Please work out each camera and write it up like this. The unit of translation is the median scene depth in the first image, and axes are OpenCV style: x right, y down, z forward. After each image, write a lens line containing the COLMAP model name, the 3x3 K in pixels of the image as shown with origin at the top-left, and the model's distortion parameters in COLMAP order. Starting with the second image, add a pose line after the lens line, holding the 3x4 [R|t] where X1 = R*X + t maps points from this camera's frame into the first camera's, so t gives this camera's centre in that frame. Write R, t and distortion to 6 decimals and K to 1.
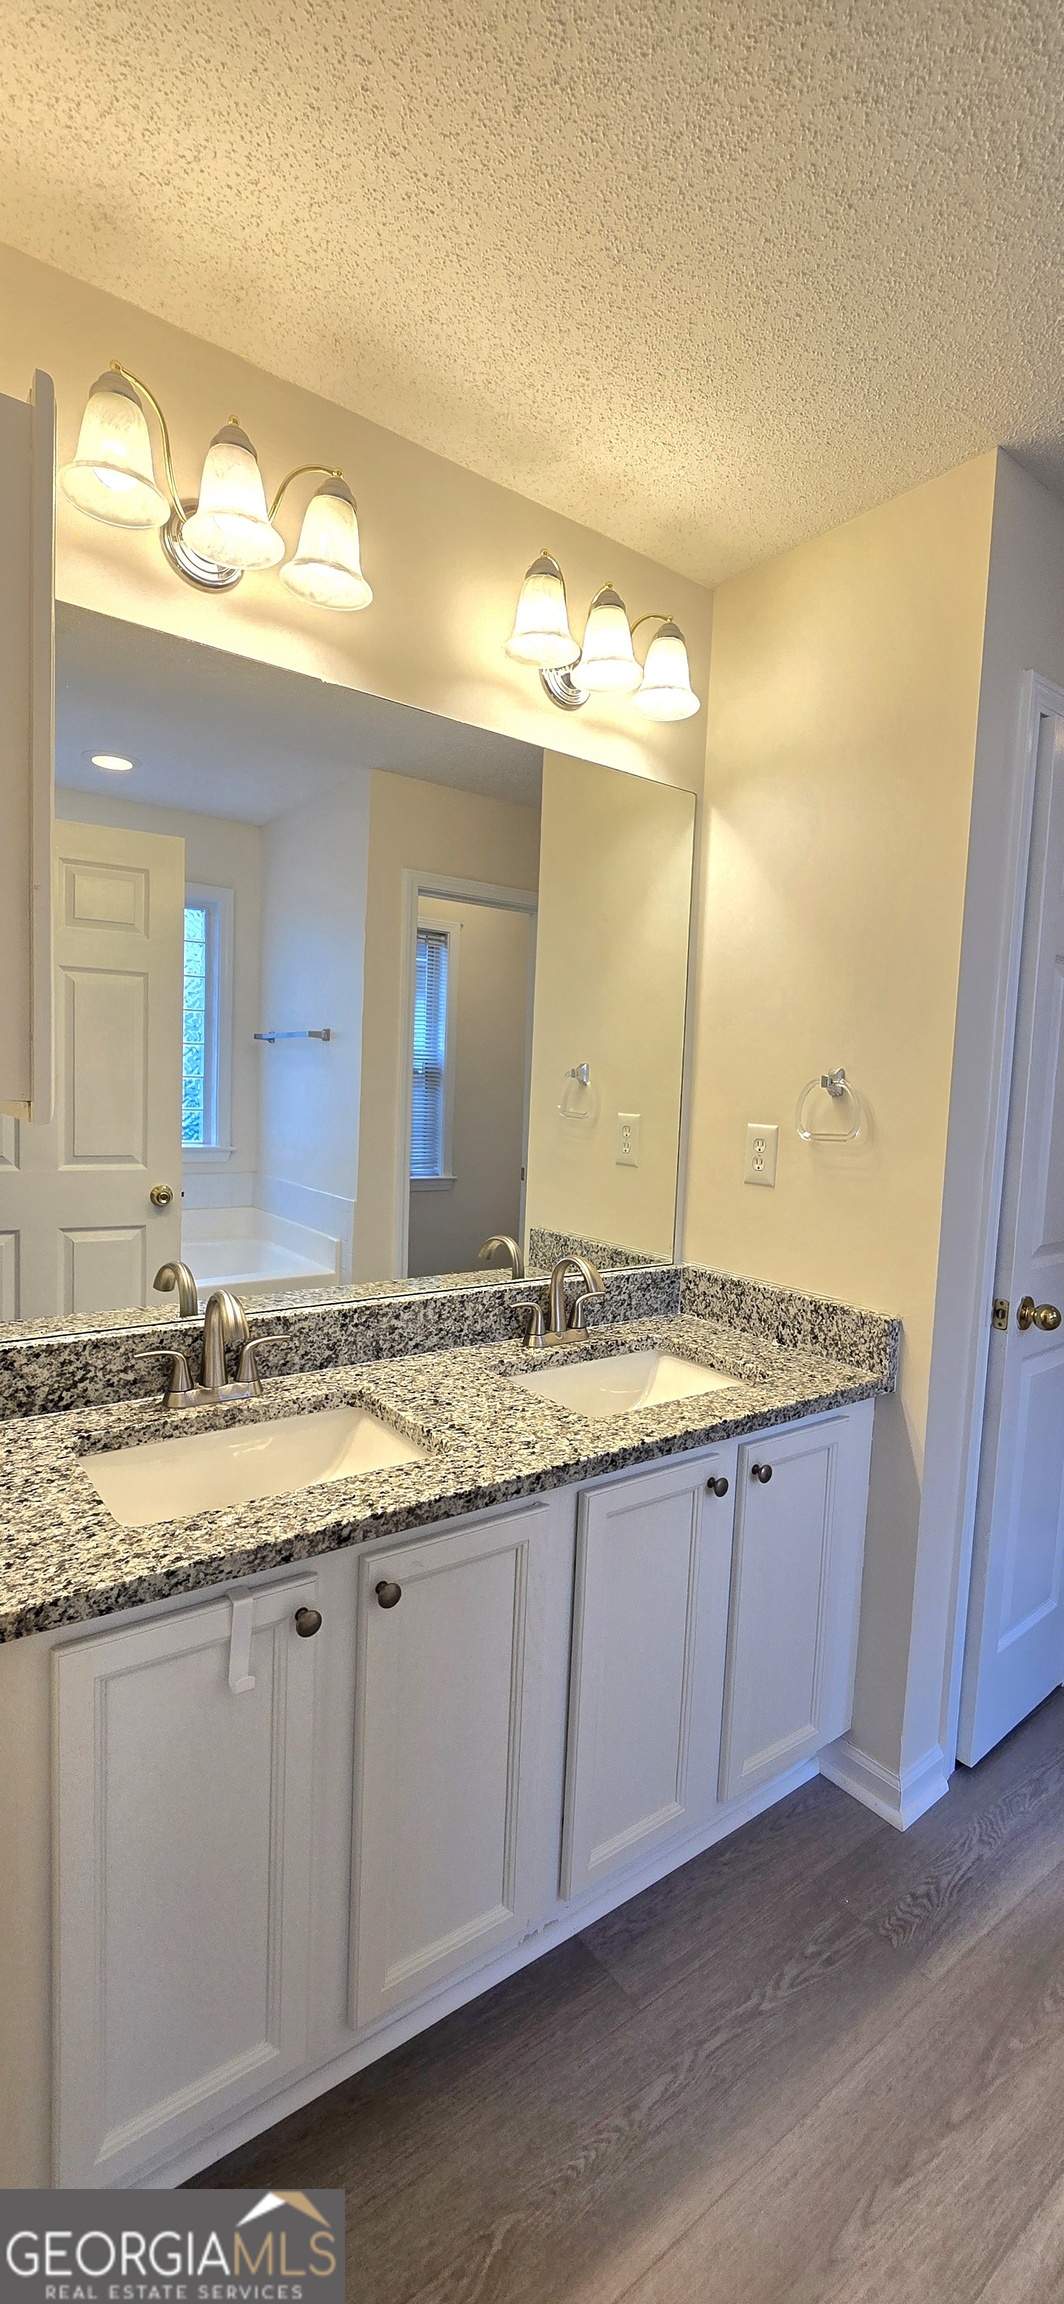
lens RADIAL K [[943.1, 0, 540.7], [0, 943.1, 1153.4], [0, 0, 1]] dist [-0.002956, 0.000311]
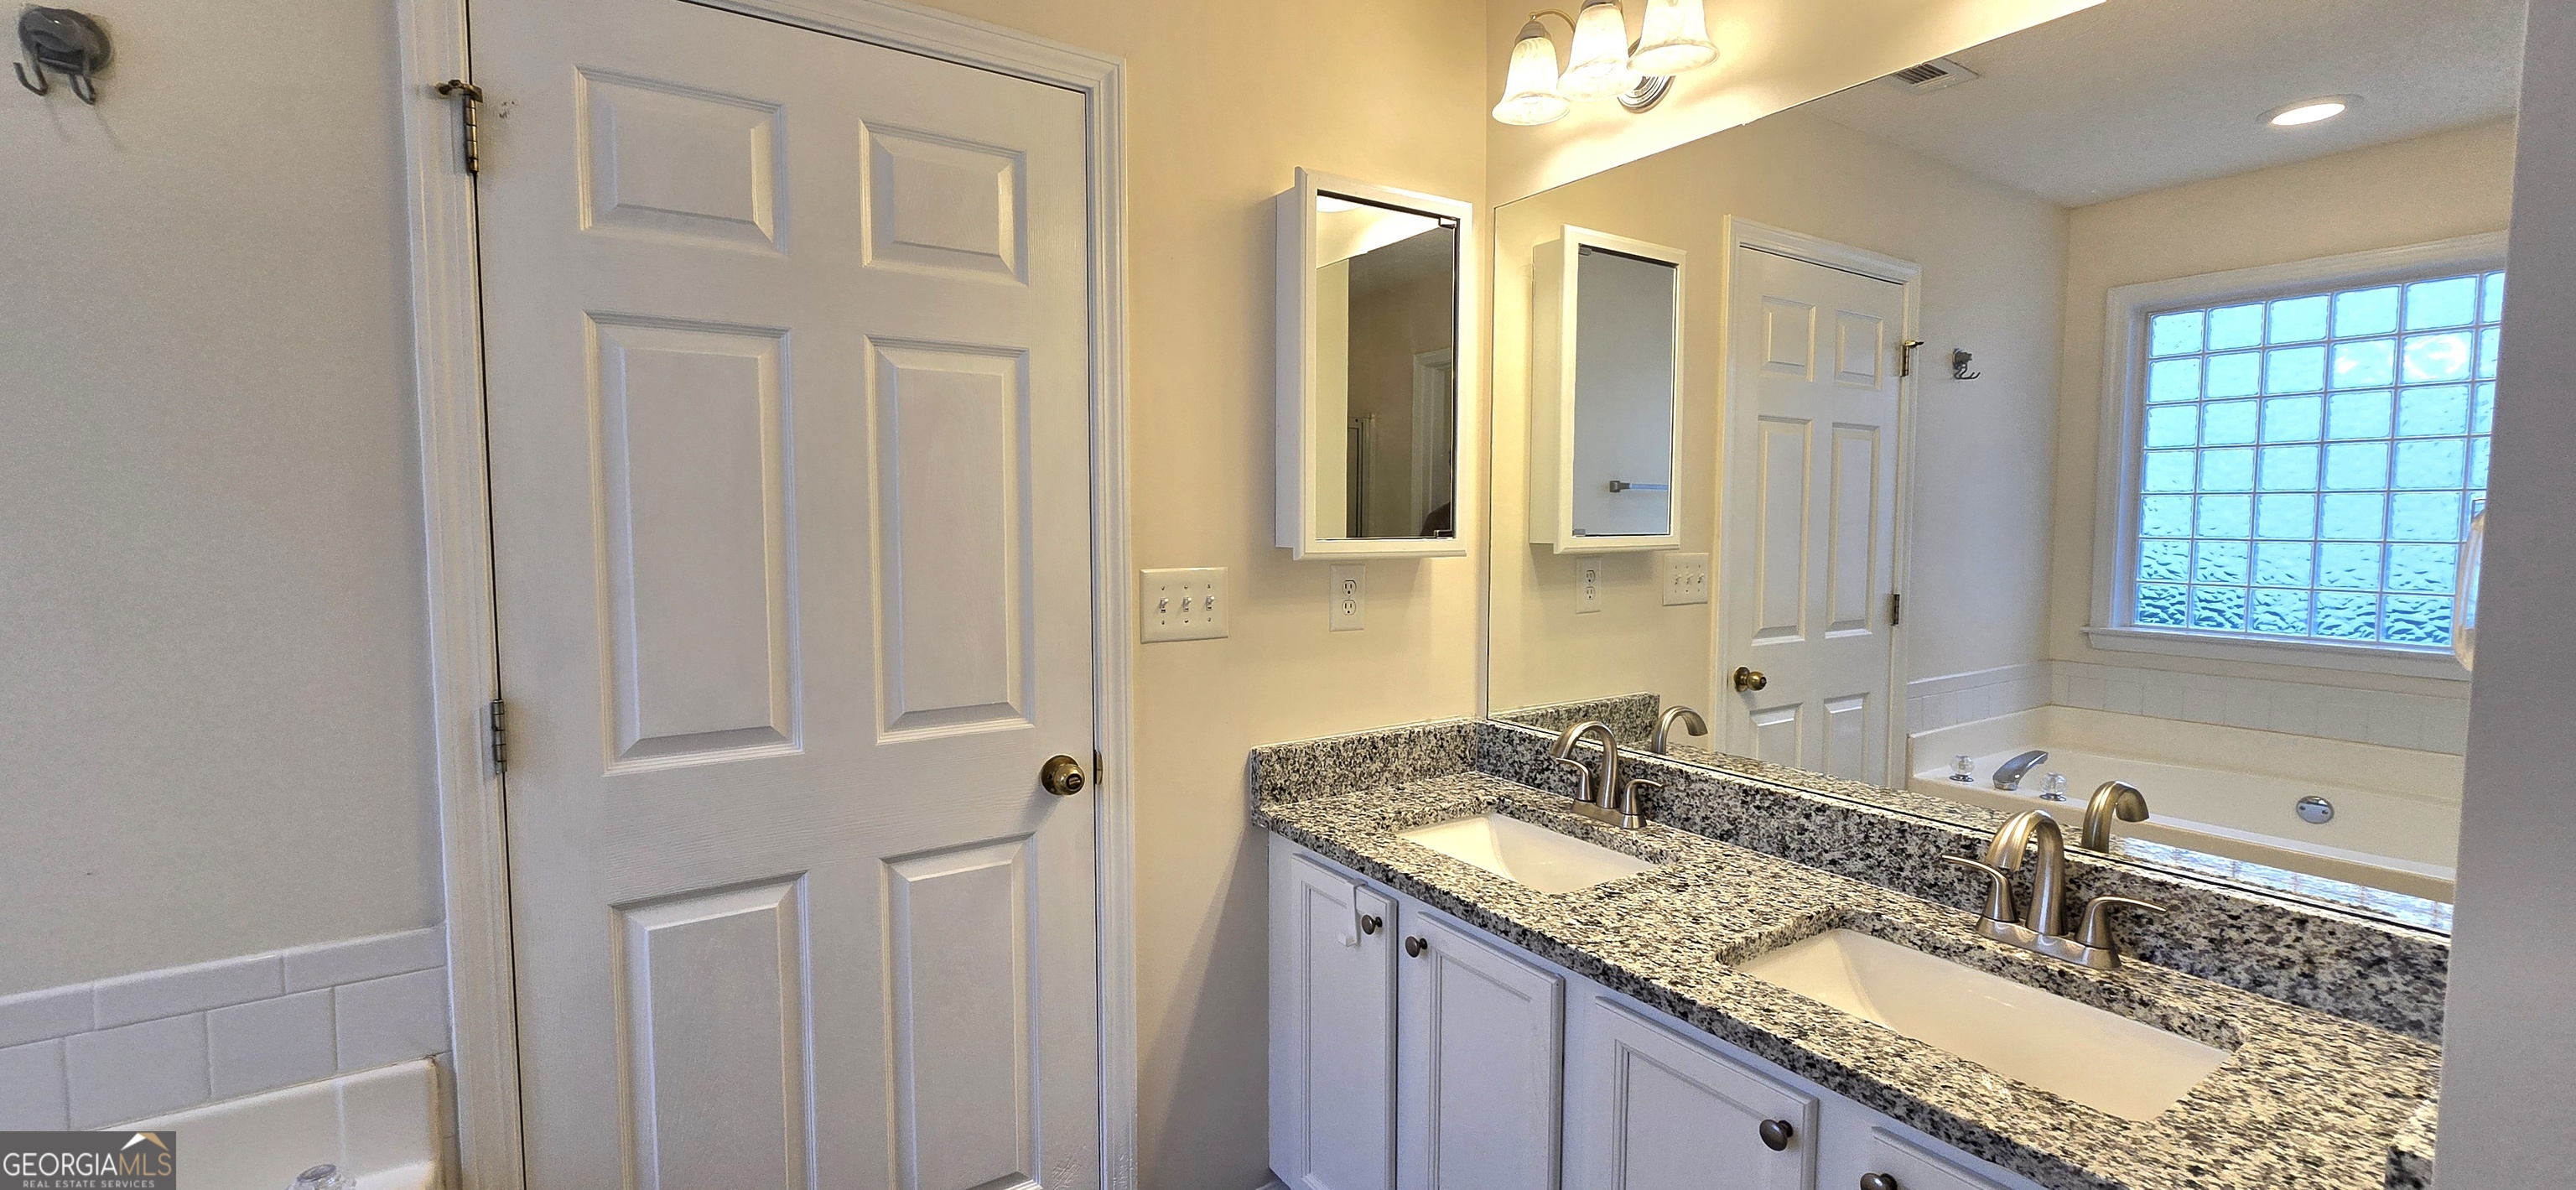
lens RADIAL K [[1060.8, 0, 1283.9], [0, 1060.8, 583.0], [0, 0, 1]] dist [-0.006193, 0.001186]
pose [[-0.051392, 0.024274, -0.998384, 0.804297], [-0.080405, 0.996359, 0.028364, -0.022720], [0.995437, 0.081732, -0.049253, 0.562629]]
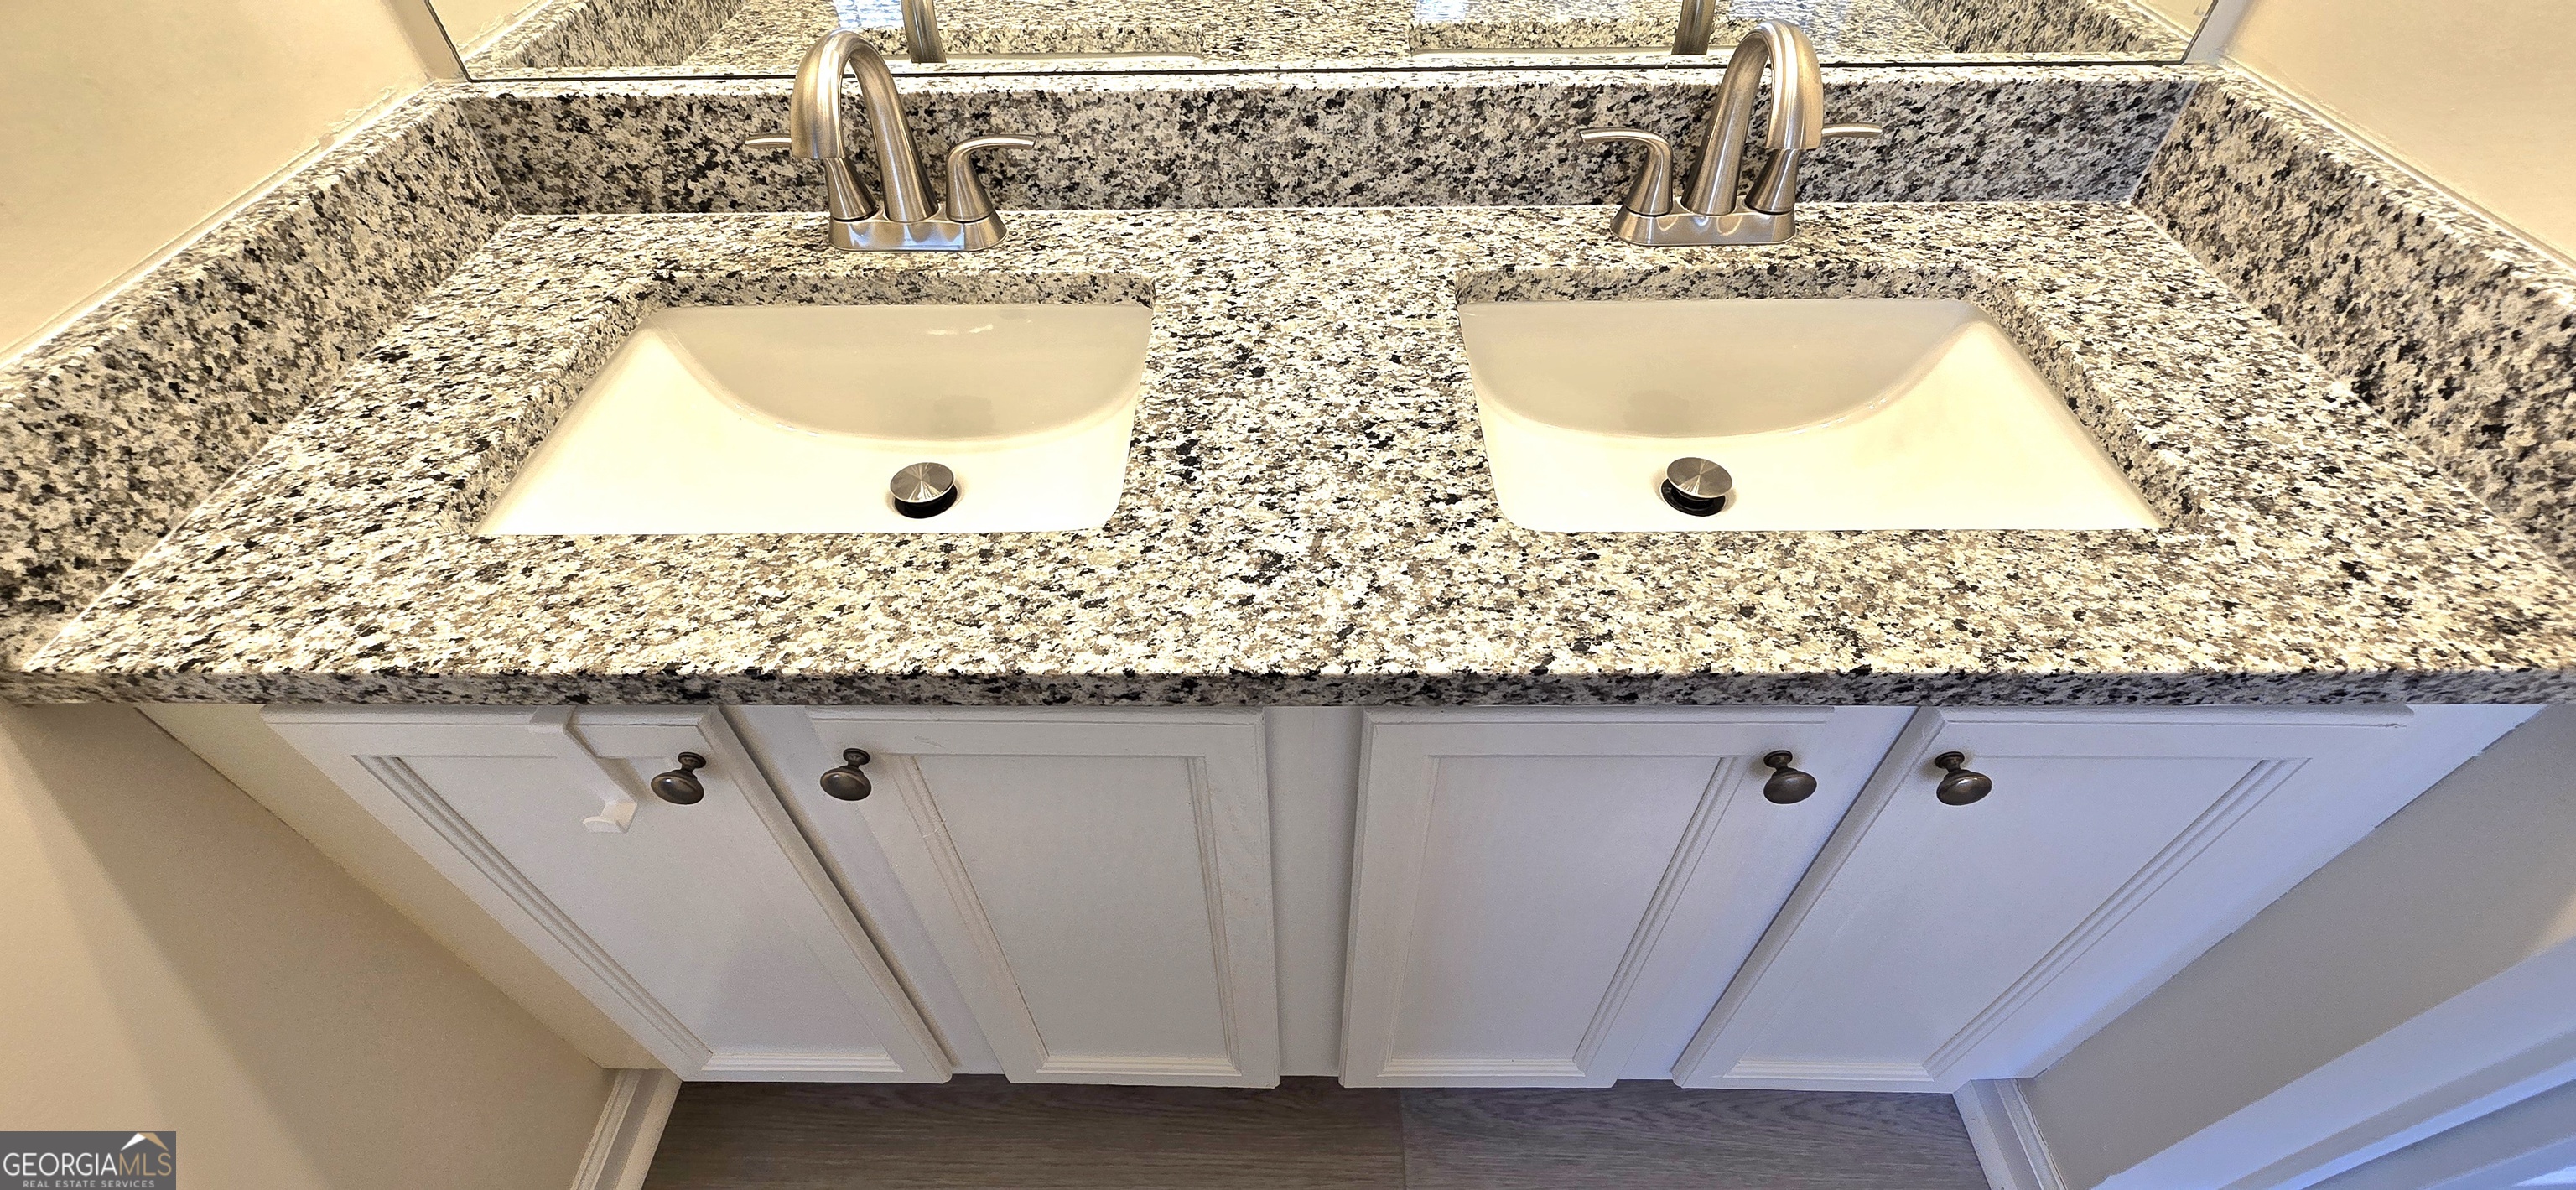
lens RADIAL K [[1057.0, 0, 1280.6], [0, 1057.0, 584.0], [0, 0, 1]] dist [-0.006141, 0.002729]
pose [[0.796049, 0.395806, -0.457868, 0.162234], [-0.000559, 0.756998, 0.653417, 0.006949], [0.605232, -0.519896, 0.602828, 0.558274]]
